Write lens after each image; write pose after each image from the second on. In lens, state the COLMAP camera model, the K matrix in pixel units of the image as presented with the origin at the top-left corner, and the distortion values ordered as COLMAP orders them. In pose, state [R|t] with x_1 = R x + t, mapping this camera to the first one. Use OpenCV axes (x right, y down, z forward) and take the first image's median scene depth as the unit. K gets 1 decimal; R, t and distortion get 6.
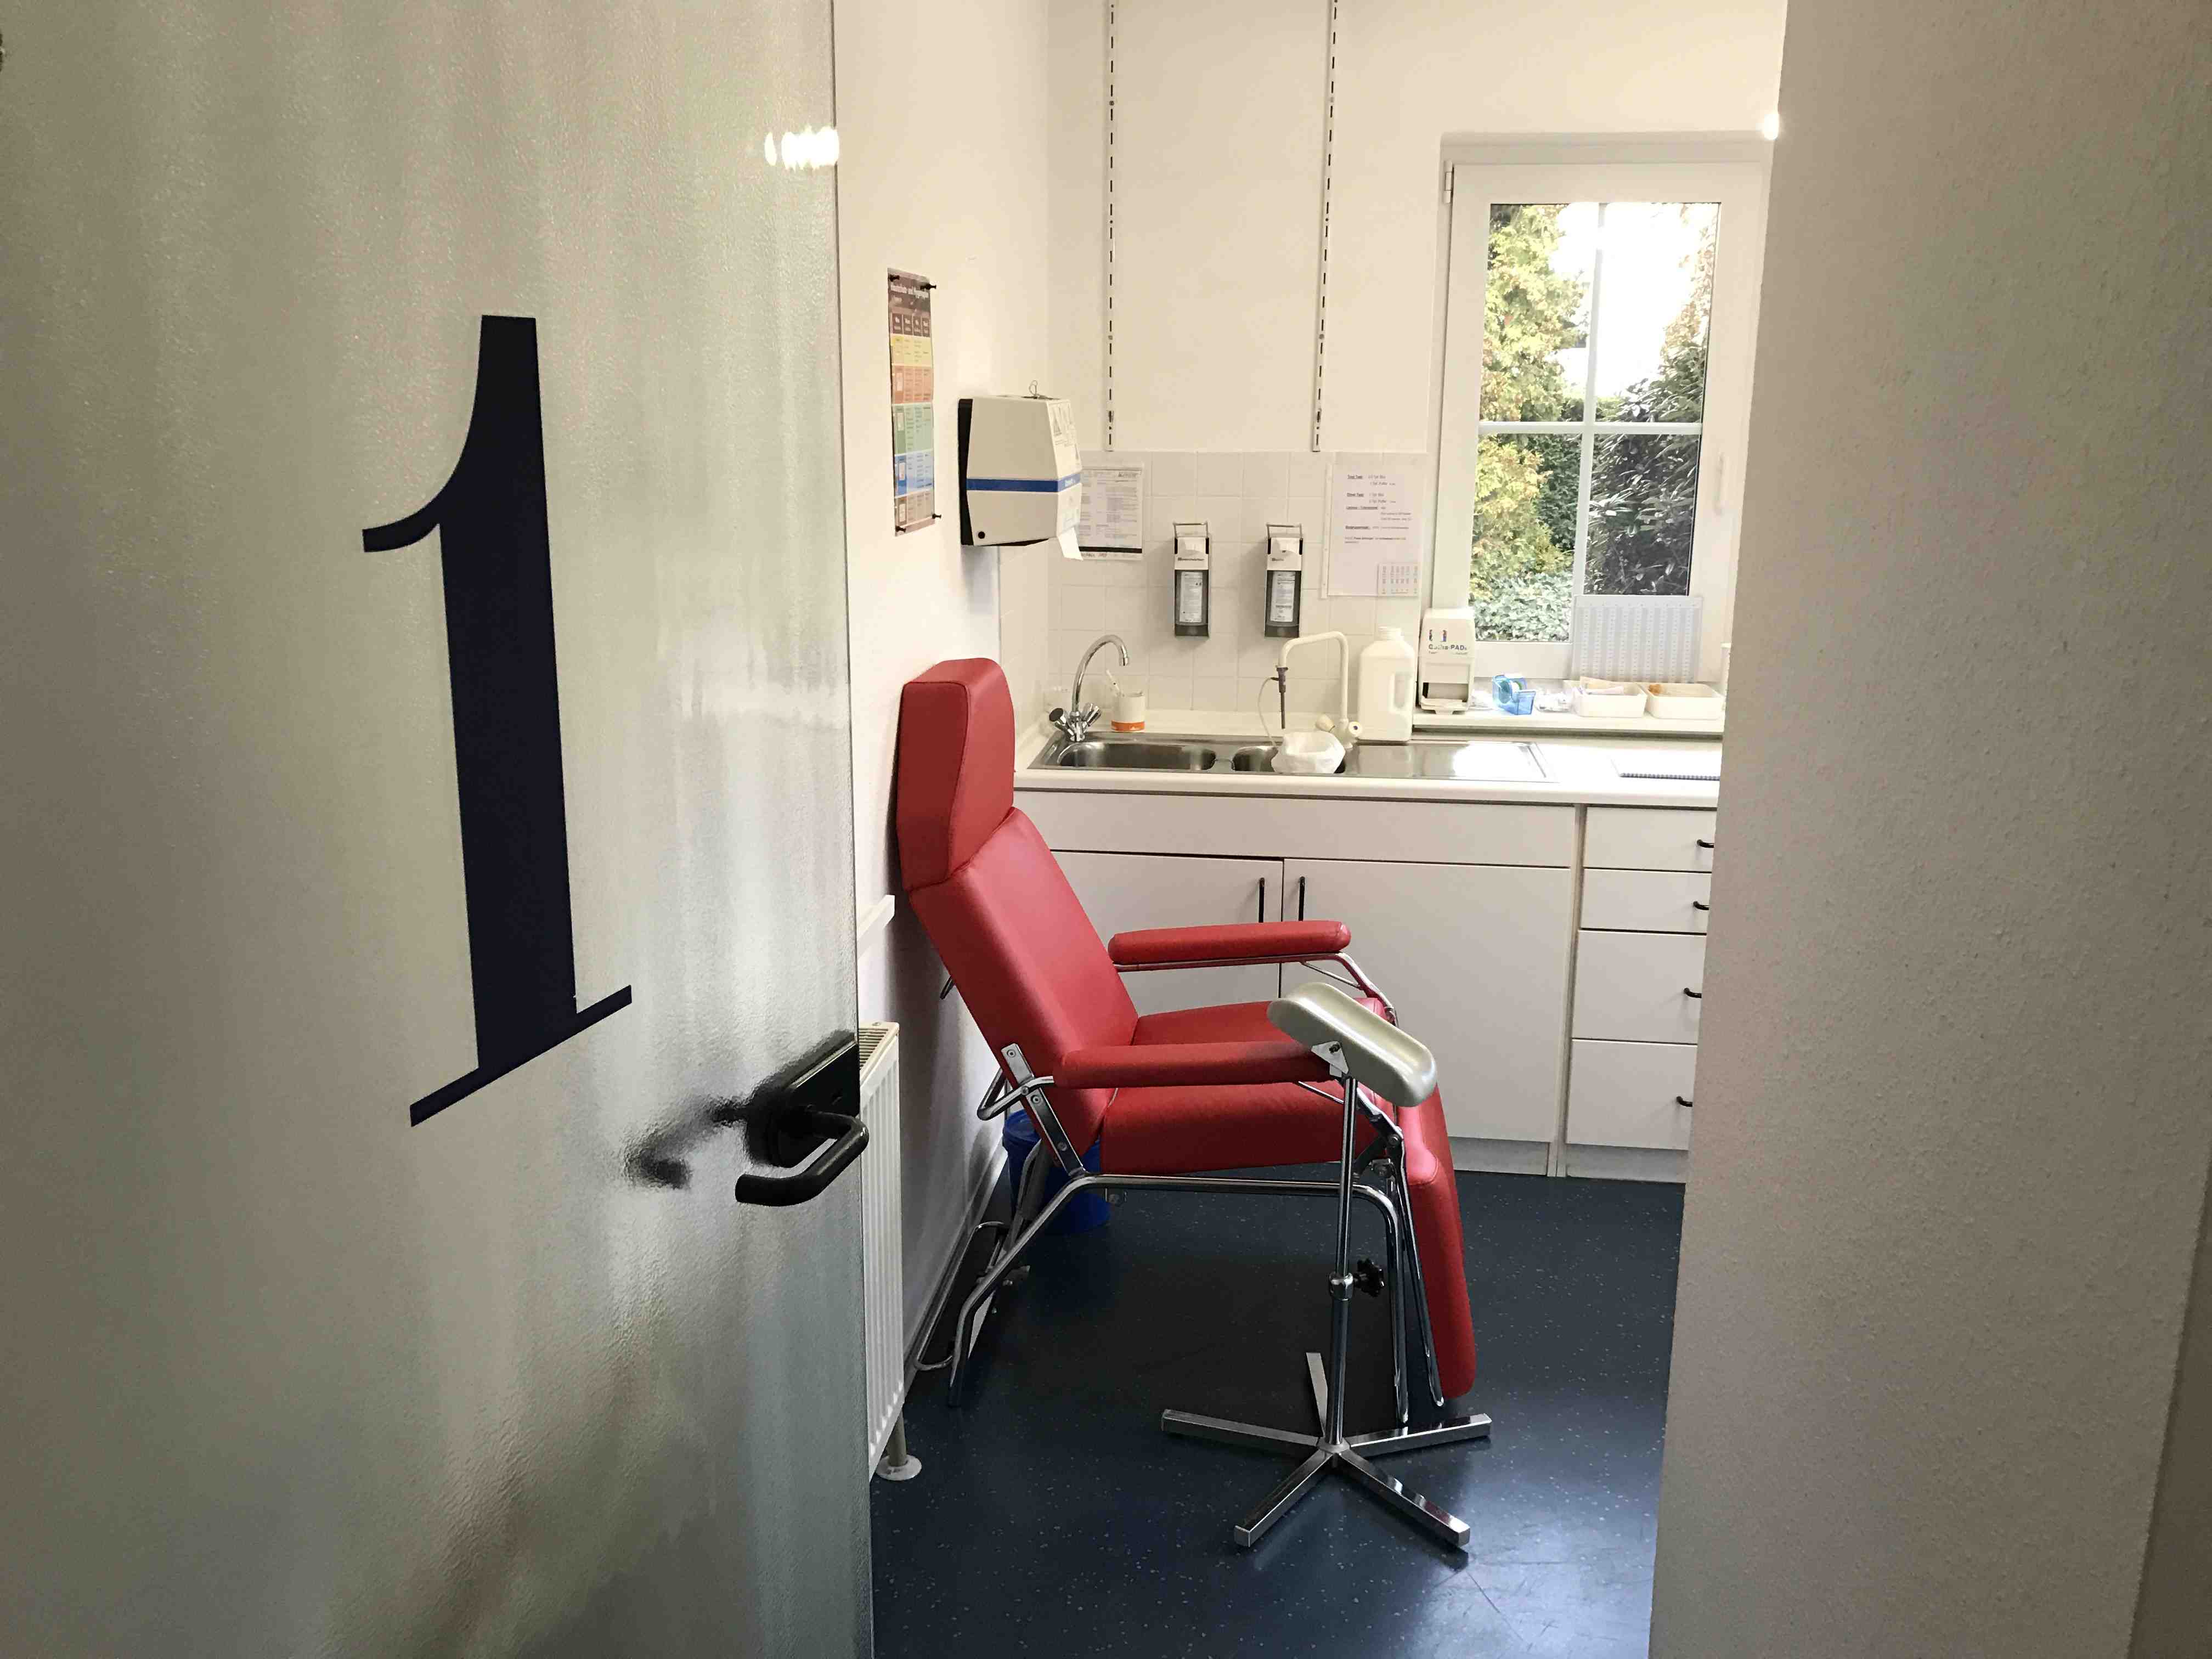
lens RADIAL K [[1821.8, 0, 1109.7], [0, 1821.8, 832.7], [0, 0, 1]] dist [0.006715, 0.018562]
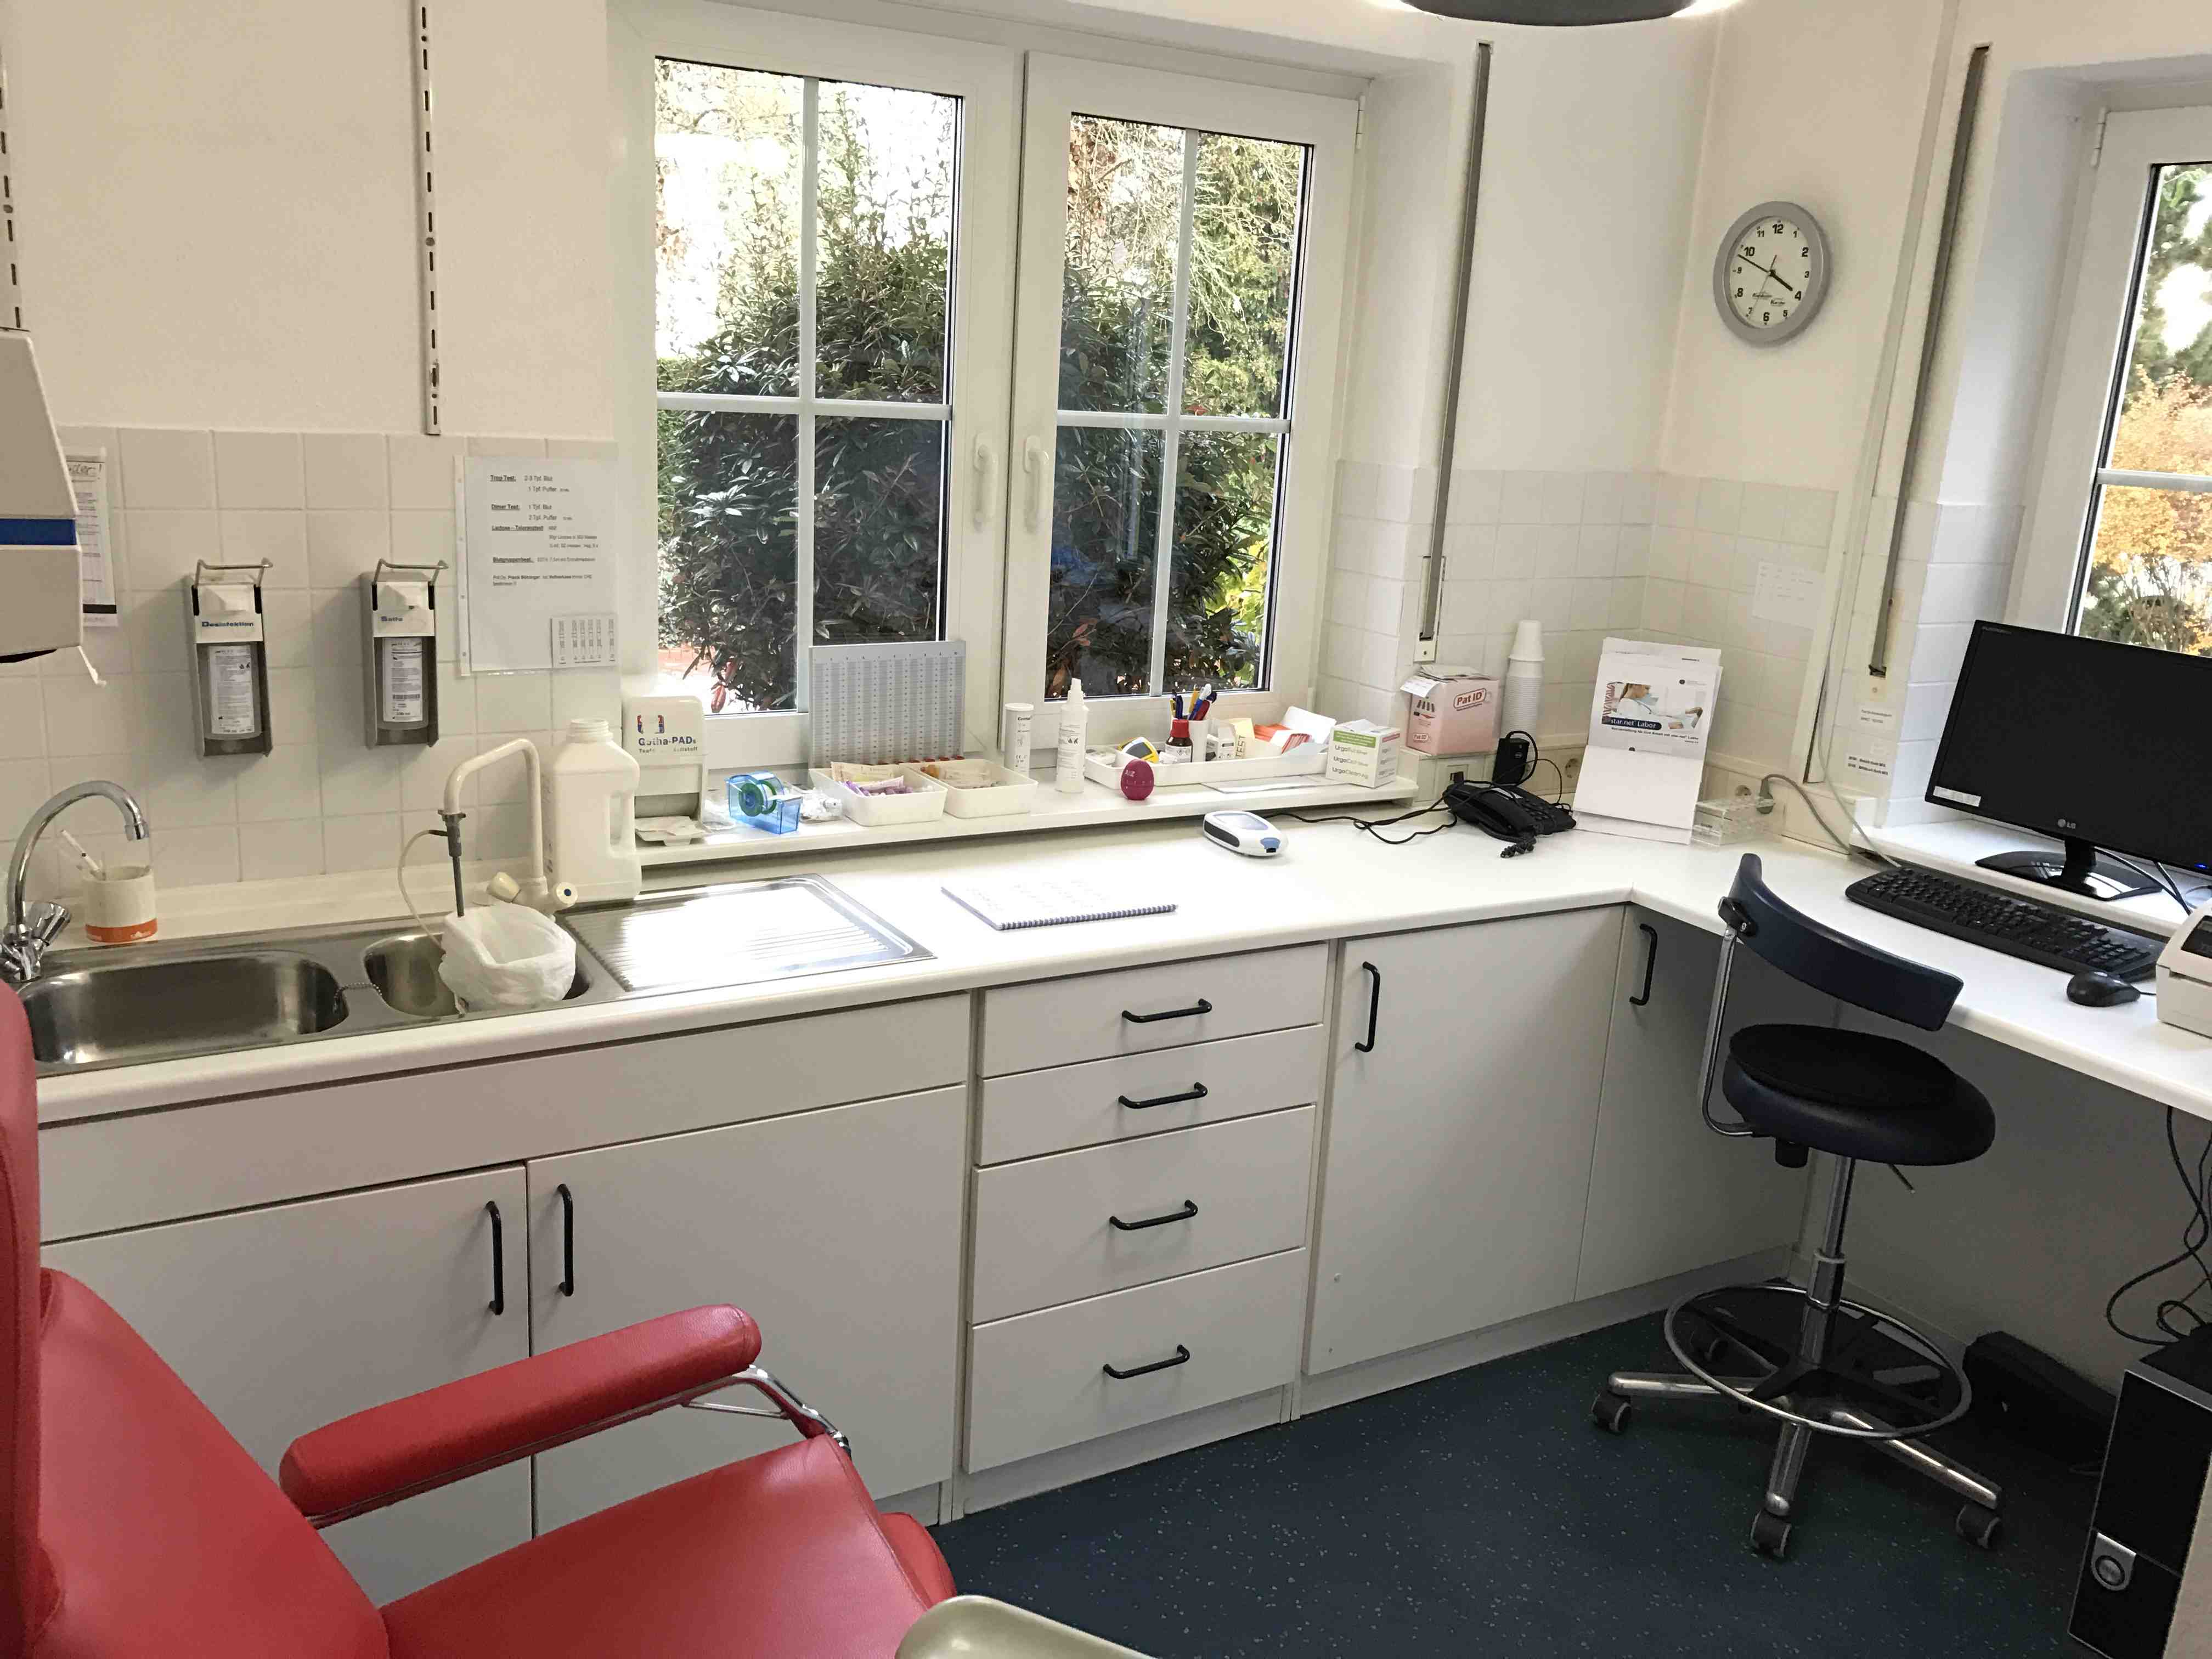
lens RADIAL K [[1821.8, 0, 1107.6], [0, 1821.8, 816.7], [0, 0, 1]] dist [0.006715, 0.018562]
pose [[0.803291, -0.106379, 0.586009, -0.072734], [0.096801, 0.994156, 0.047777, -0.091769], [-0.587667, 0.018348, 0.808895, 0.387768]]
